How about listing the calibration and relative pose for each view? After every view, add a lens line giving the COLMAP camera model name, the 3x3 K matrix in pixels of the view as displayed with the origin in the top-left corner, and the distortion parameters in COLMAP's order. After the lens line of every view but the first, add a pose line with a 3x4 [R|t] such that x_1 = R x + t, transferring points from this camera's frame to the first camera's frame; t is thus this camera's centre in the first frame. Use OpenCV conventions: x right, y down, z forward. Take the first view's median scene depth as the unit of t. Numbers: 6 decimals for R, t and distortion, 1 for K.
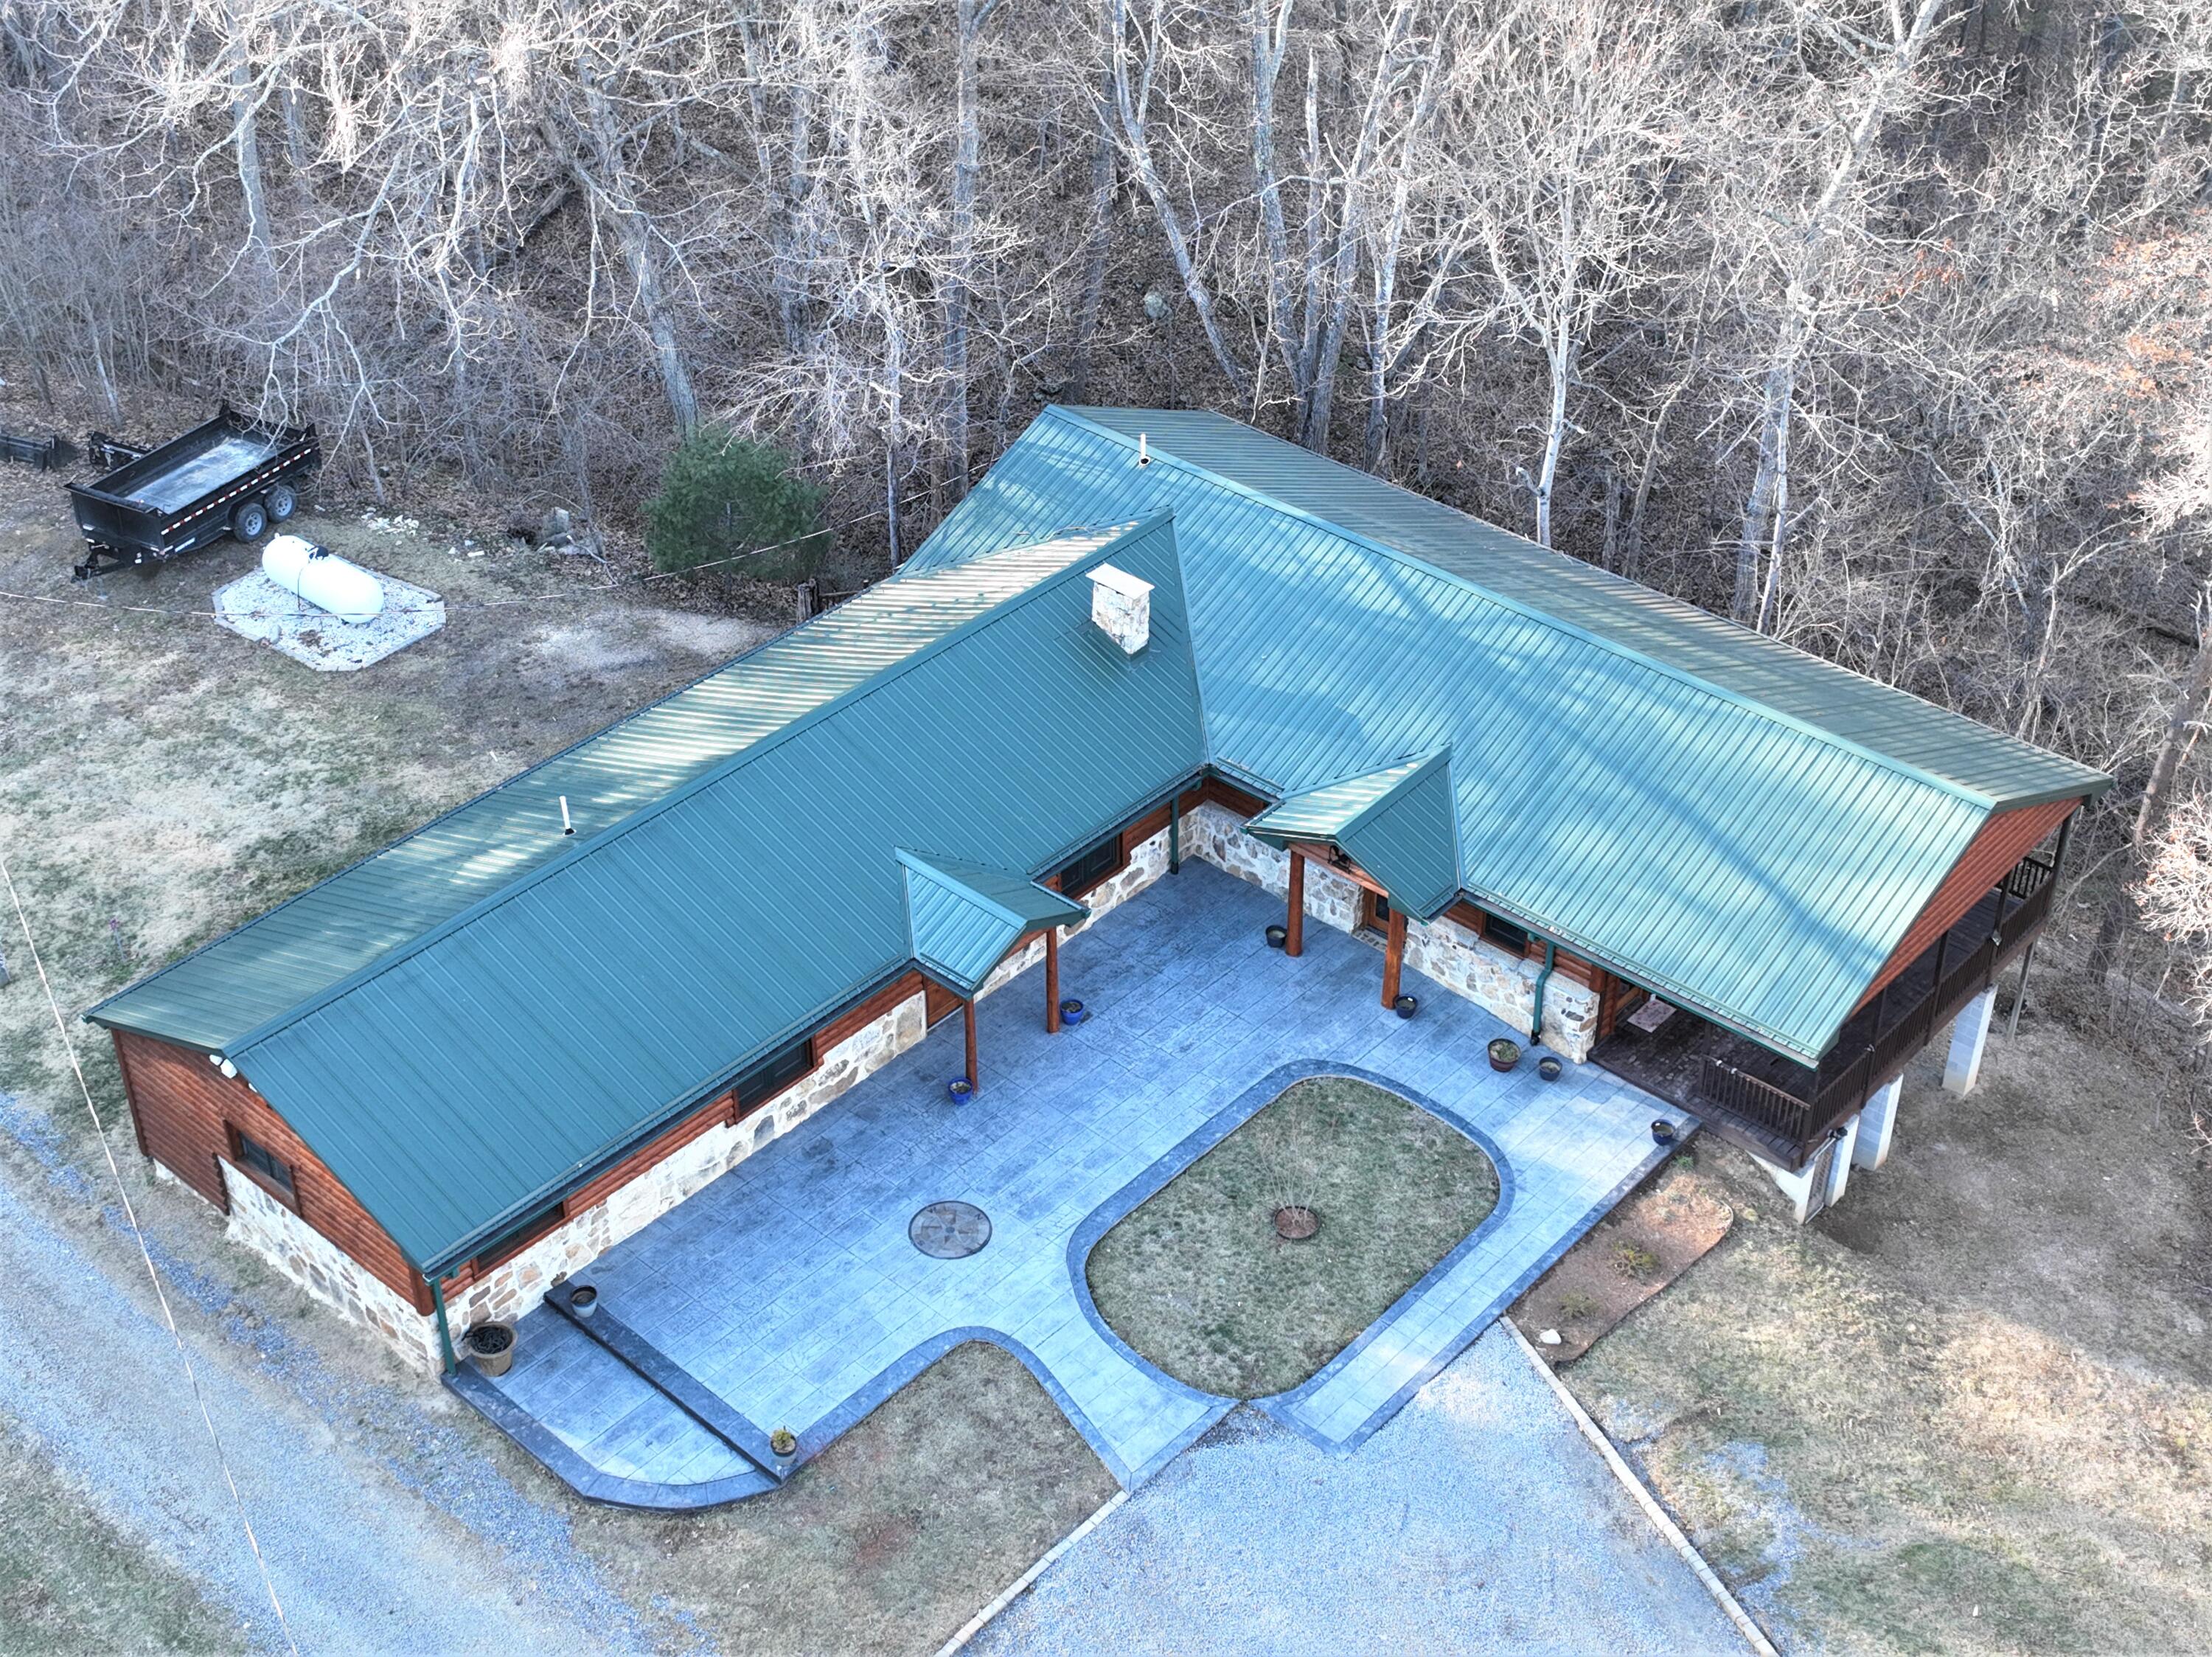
lens RADIAL K [[2970.0, 0, 1106.0], [0, 2970.0, 828.5], [0, 0, 1]] dist [0.005004, 0.051190]
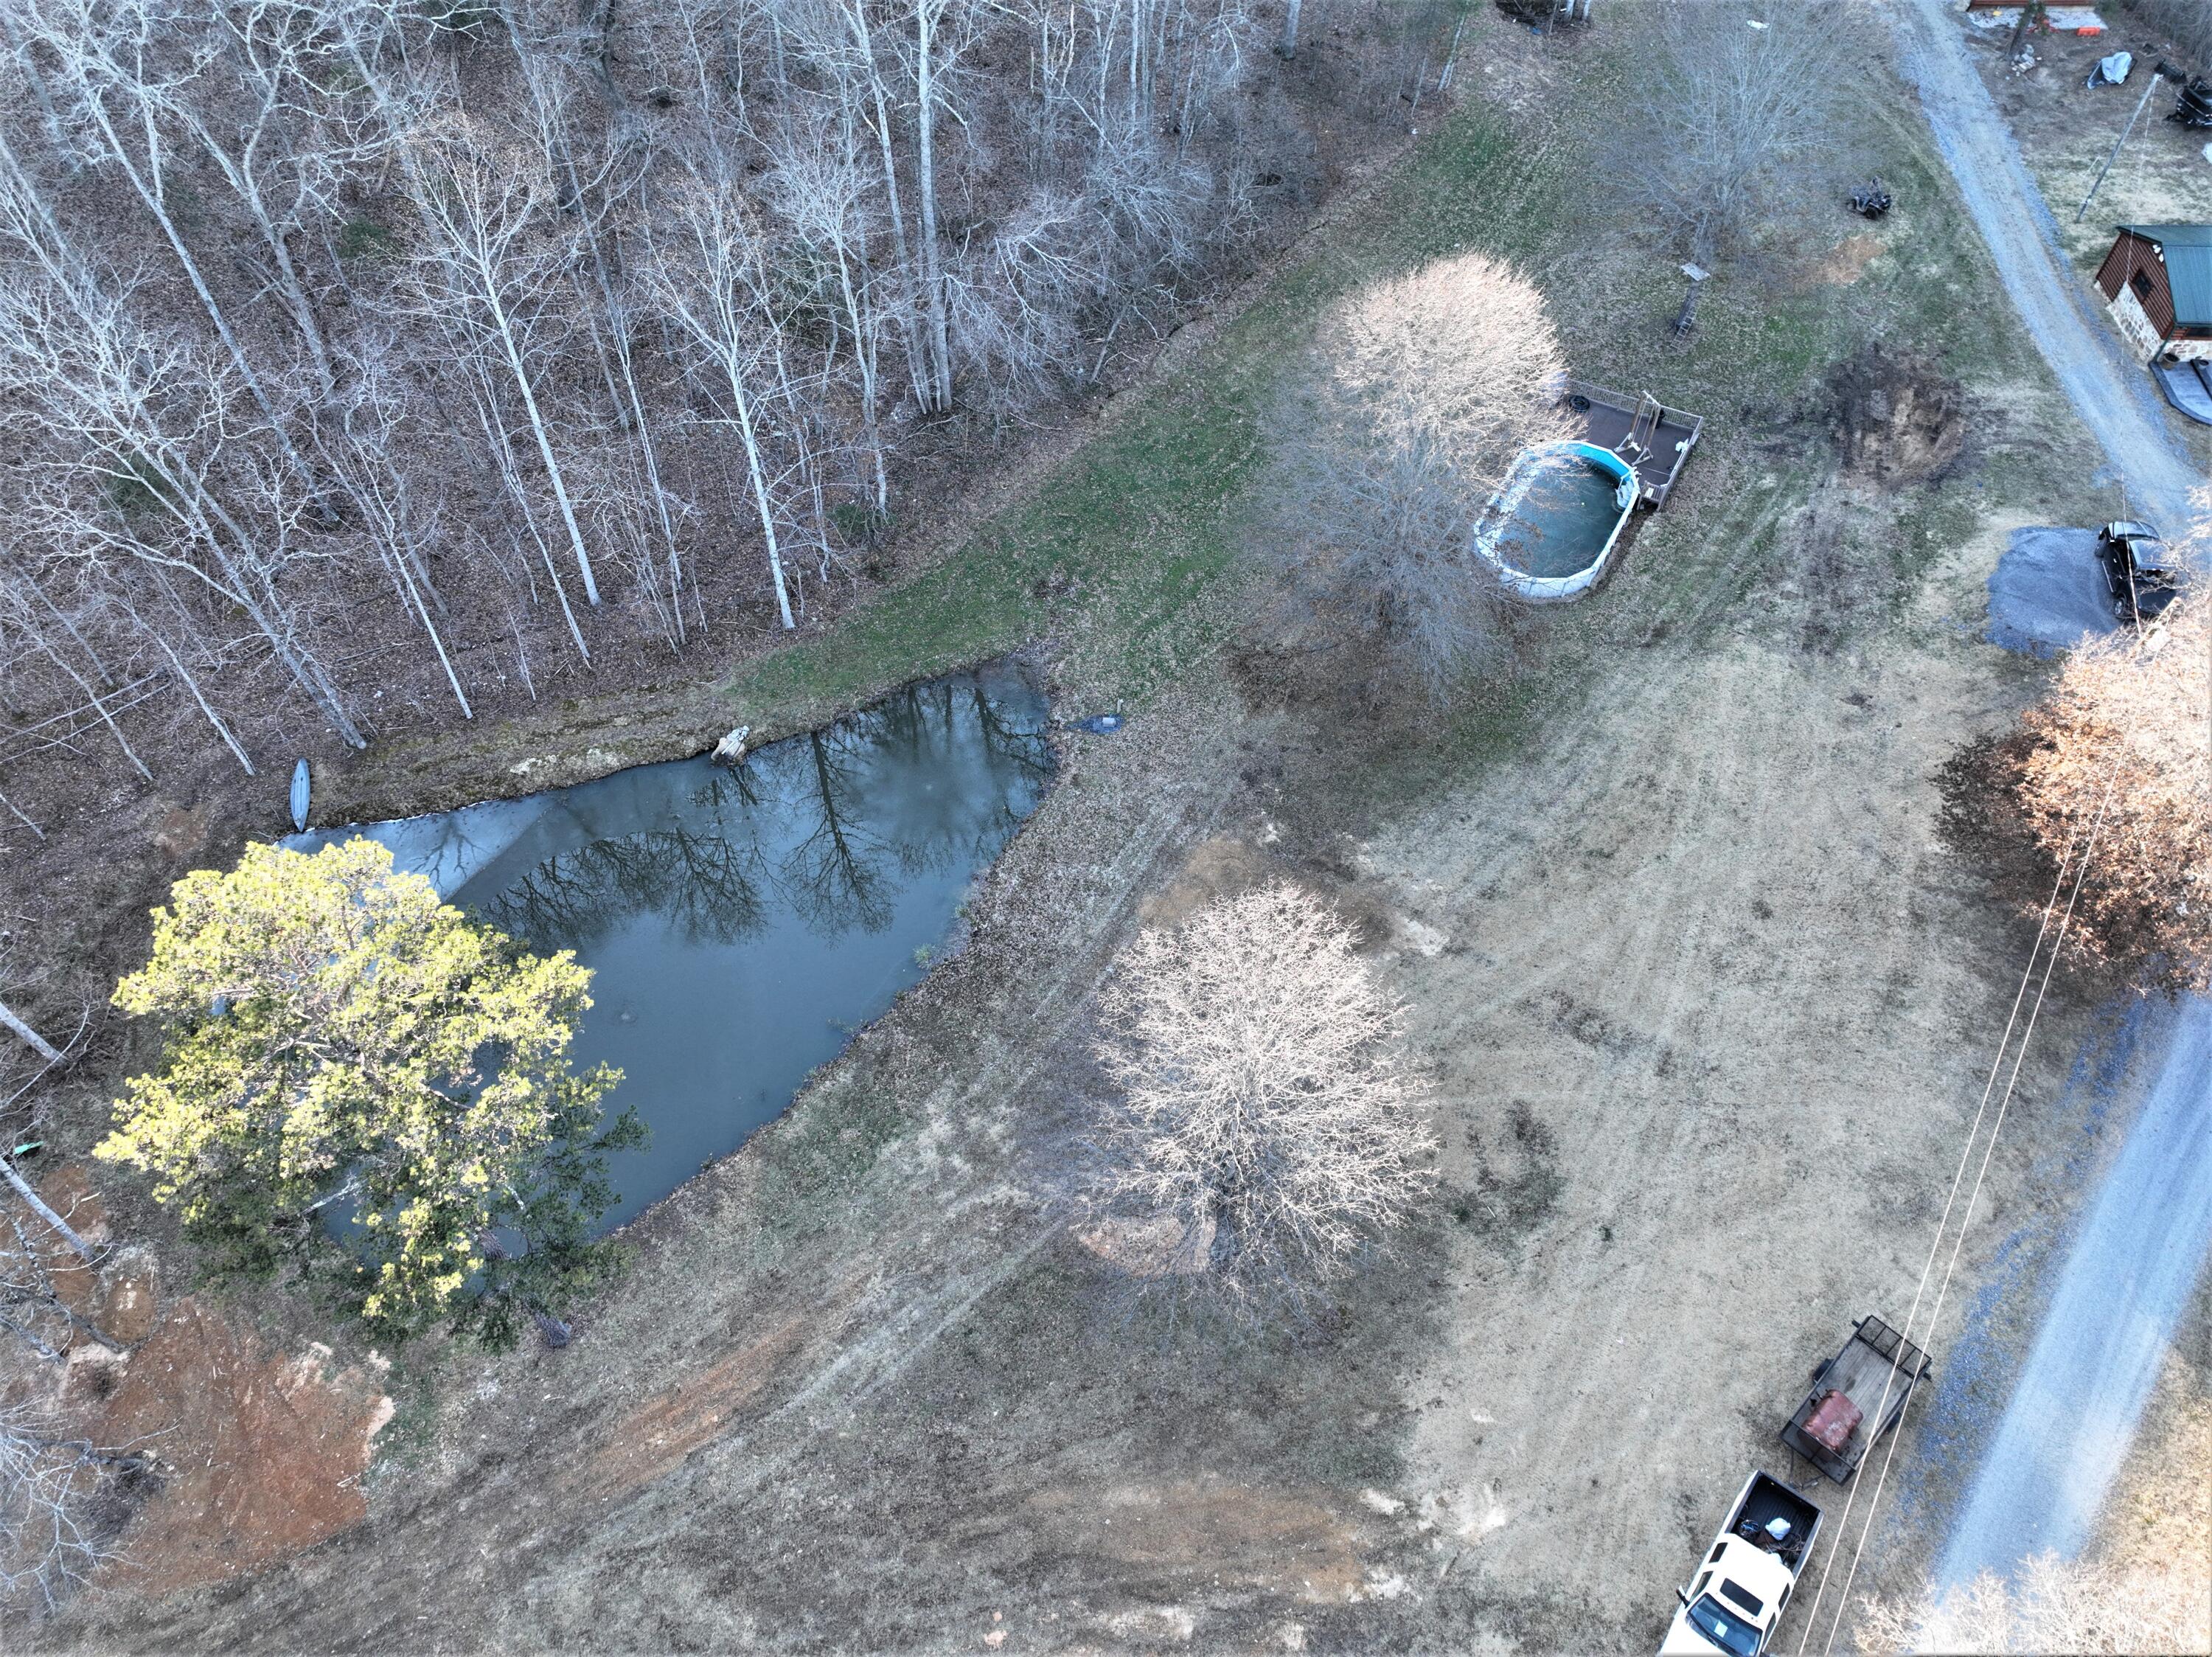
lens RADIAL K [[1595.0, 0, 1127.0], [0, 1595.0, 819.7], [0, 0, 1]] dist [-0.002007, 0.024599]
pose [[0.641420, 0.605884, -0.470623, 0.201301], [-0.454412, 0.794291, 0.403250, 0.373798], [0.618134, -0.044796, 0.784795, -1.153143]]
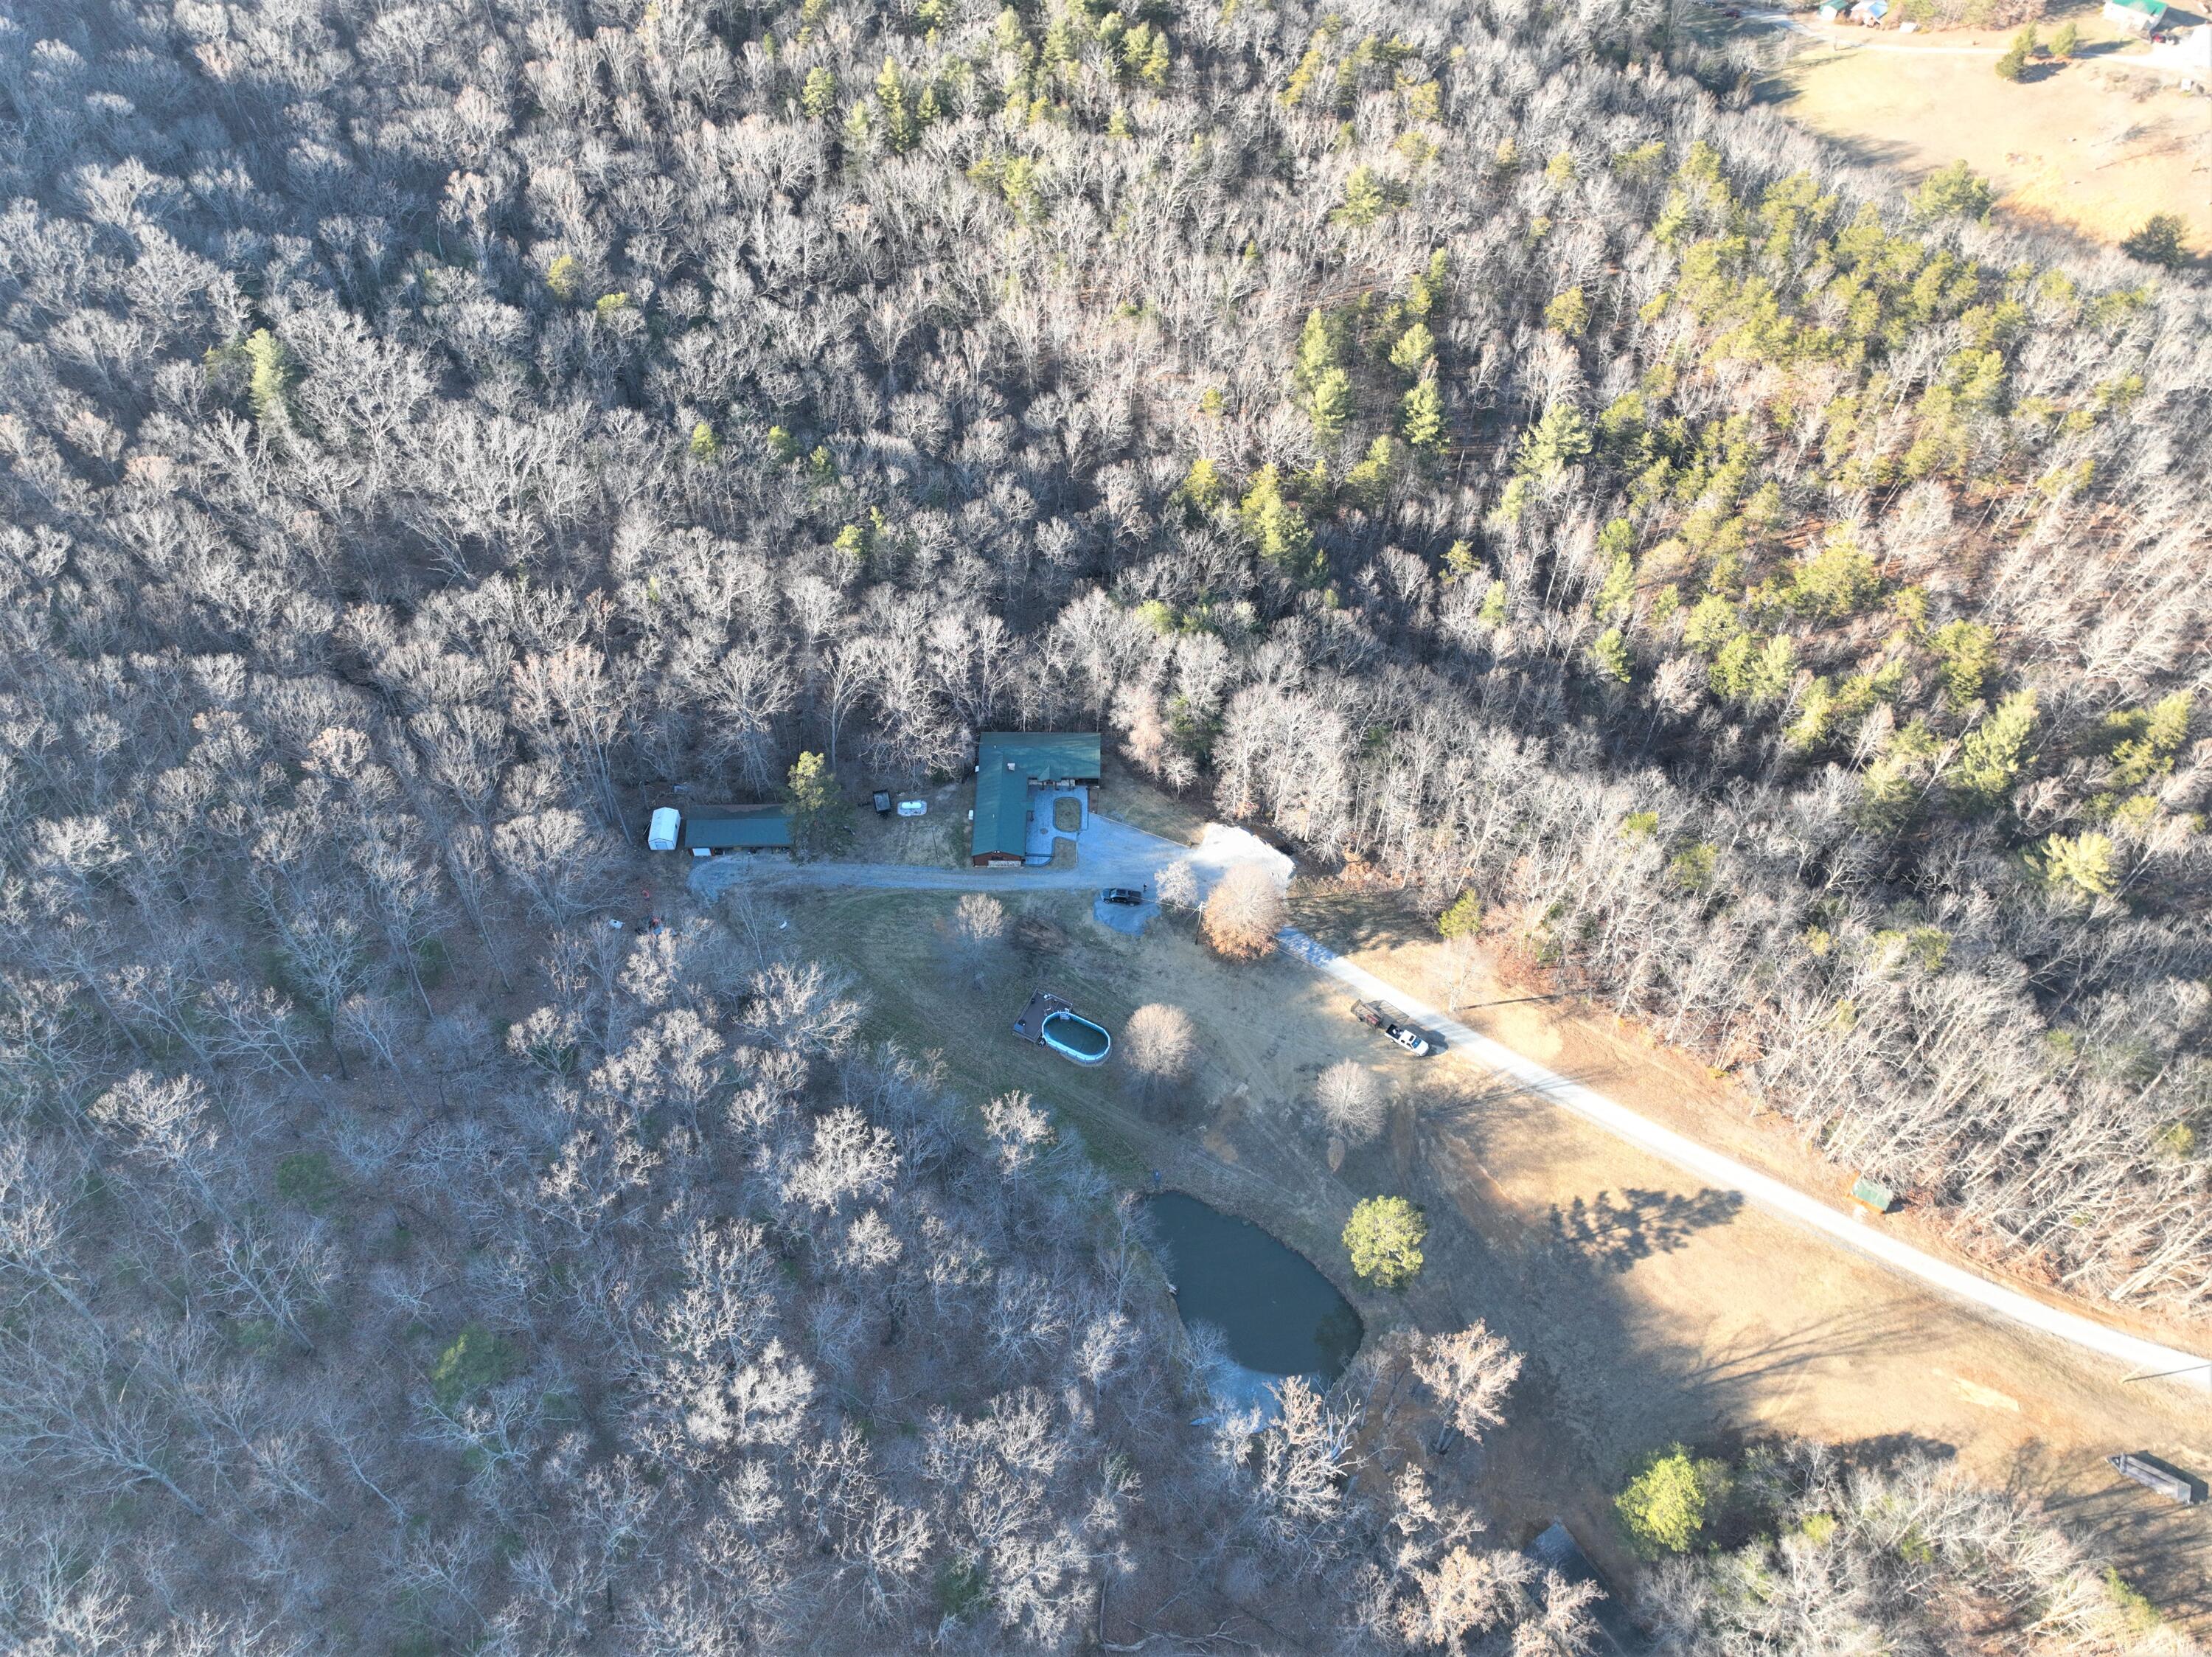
lens RADIAL K [[1612.9, 0, 1113.4], [0, 1612.9, 826.5], [0, 0, 1]] dist [-0.004087, -0.003347]
pose [[0.748492, -0.509913, 0.423967, -2.299377], [0.379318, 0.853621, 0.357000, -1.841109], [-0.543947, -0.106393, 0.832348, -3.931790]]
